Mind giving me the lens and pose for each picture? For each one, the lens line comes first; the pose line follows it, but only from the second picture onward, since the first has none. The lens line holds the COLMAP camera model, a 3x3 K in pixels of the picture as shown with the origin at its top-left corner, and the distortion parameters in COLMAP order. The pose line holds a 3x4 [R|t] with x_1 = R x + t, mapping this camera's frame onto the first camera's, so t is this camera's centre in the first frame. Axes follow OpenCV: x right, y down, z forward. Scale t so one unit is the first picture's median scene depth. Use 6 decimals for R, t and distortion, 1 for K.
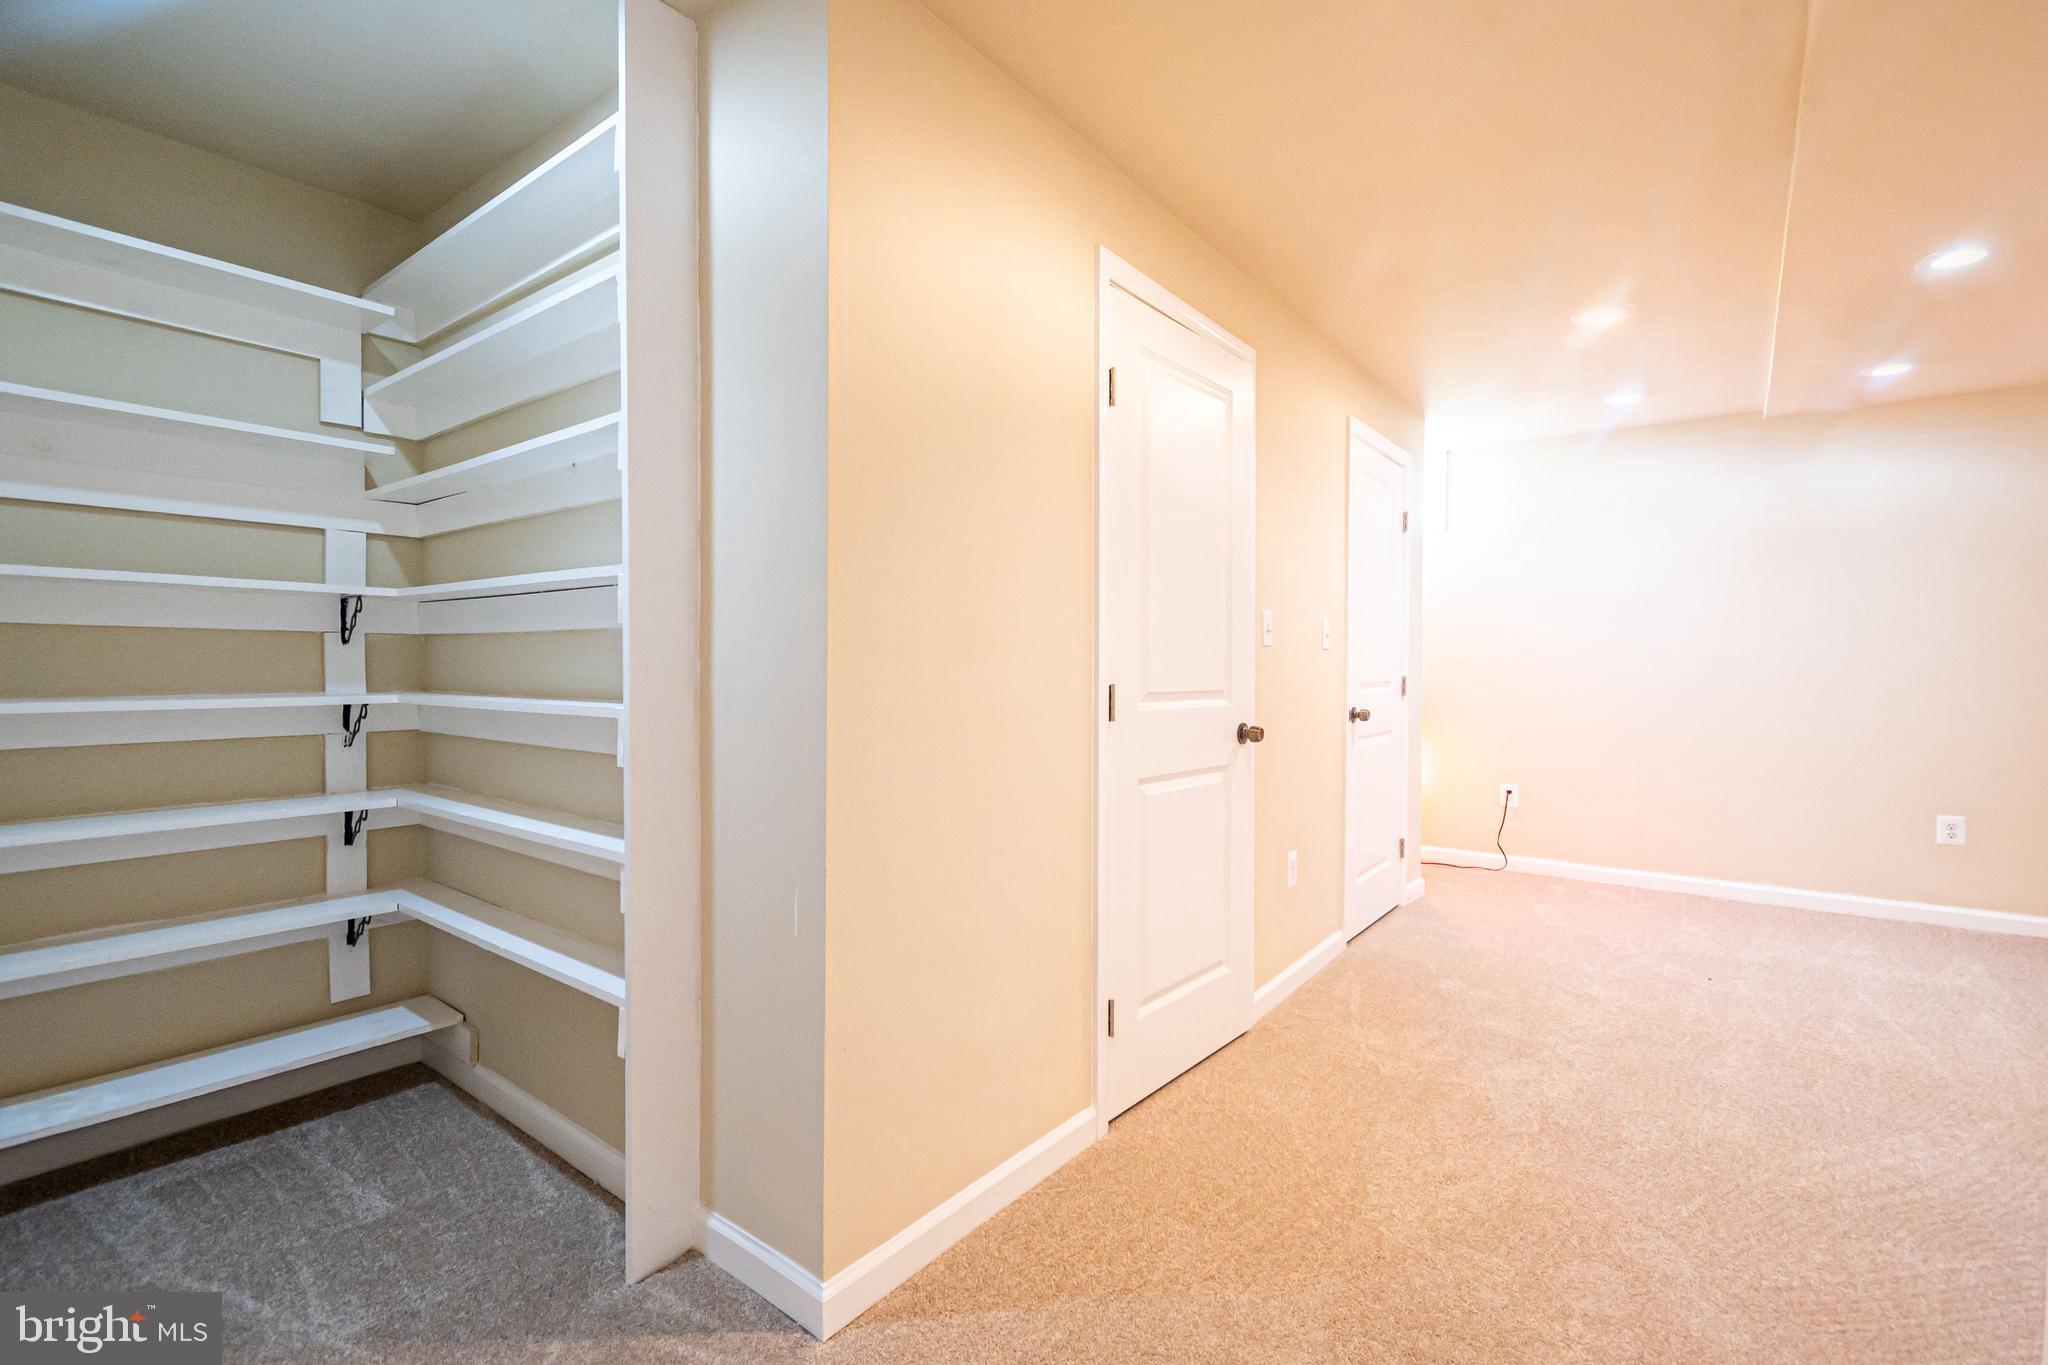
lens RADIAL K [[918.3, 0, 1021.6], [0, 918.3, 674.0], [0, 0, 1]] dist [0.016156, -0.002871]
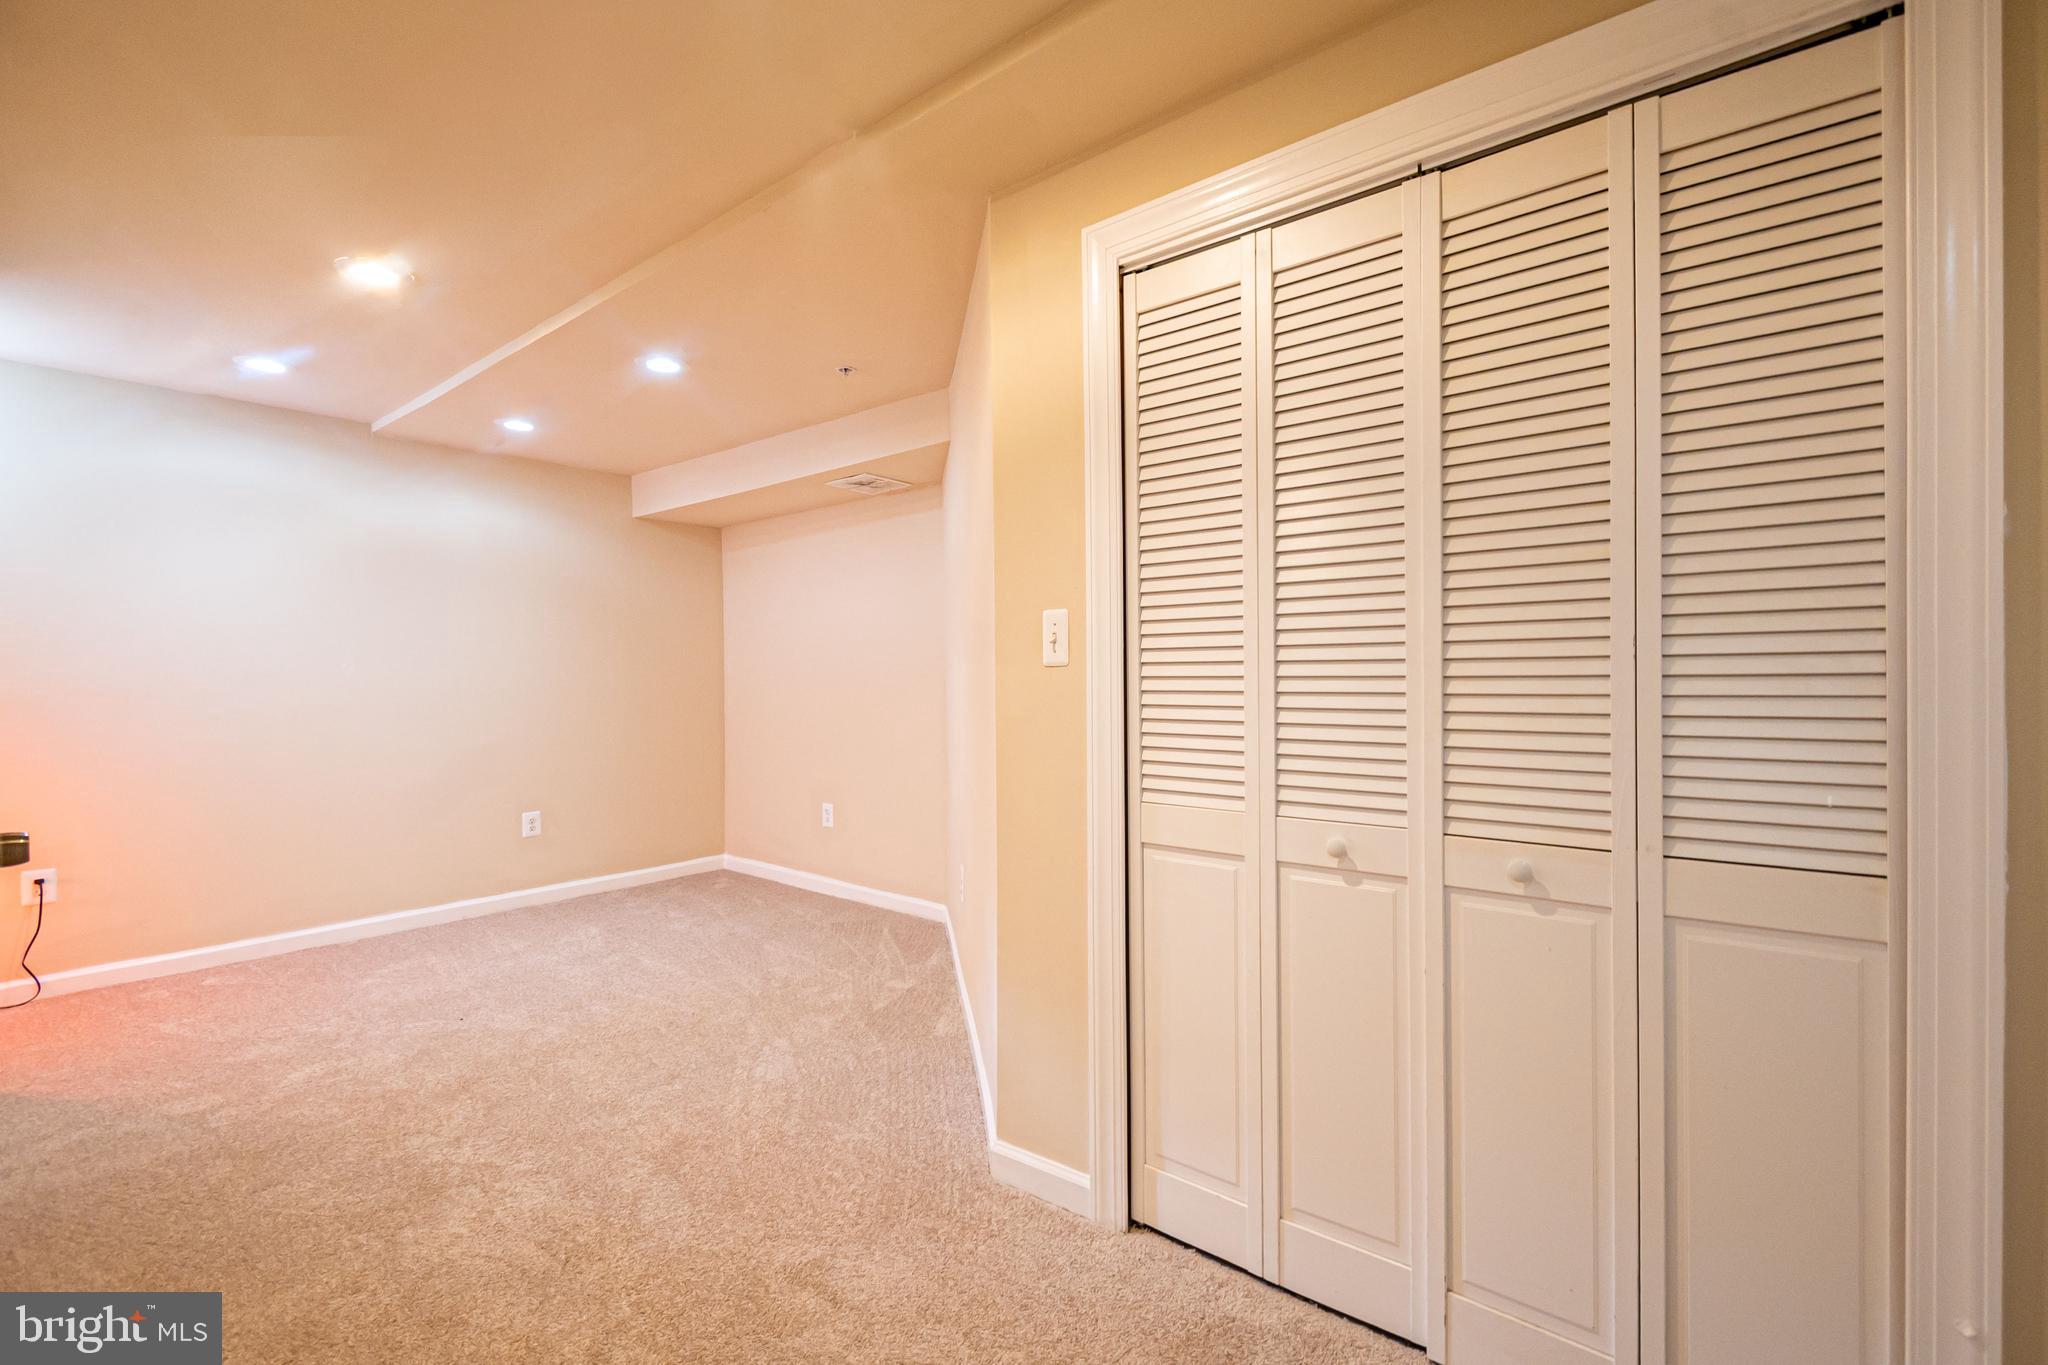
lens RADIAL K [[918.3, 0, 1021.7], [0, 918.3, 682.2], [0, 0, 1]] dist [0.016156, -0.002871]
pose [[0.037844, -0.009993, 0.999234, -0.156748], [0.020715, 0.999743, 0.009213, -0.011688], [-0.999069, 0.020350, 0.038041, 0.322816]]
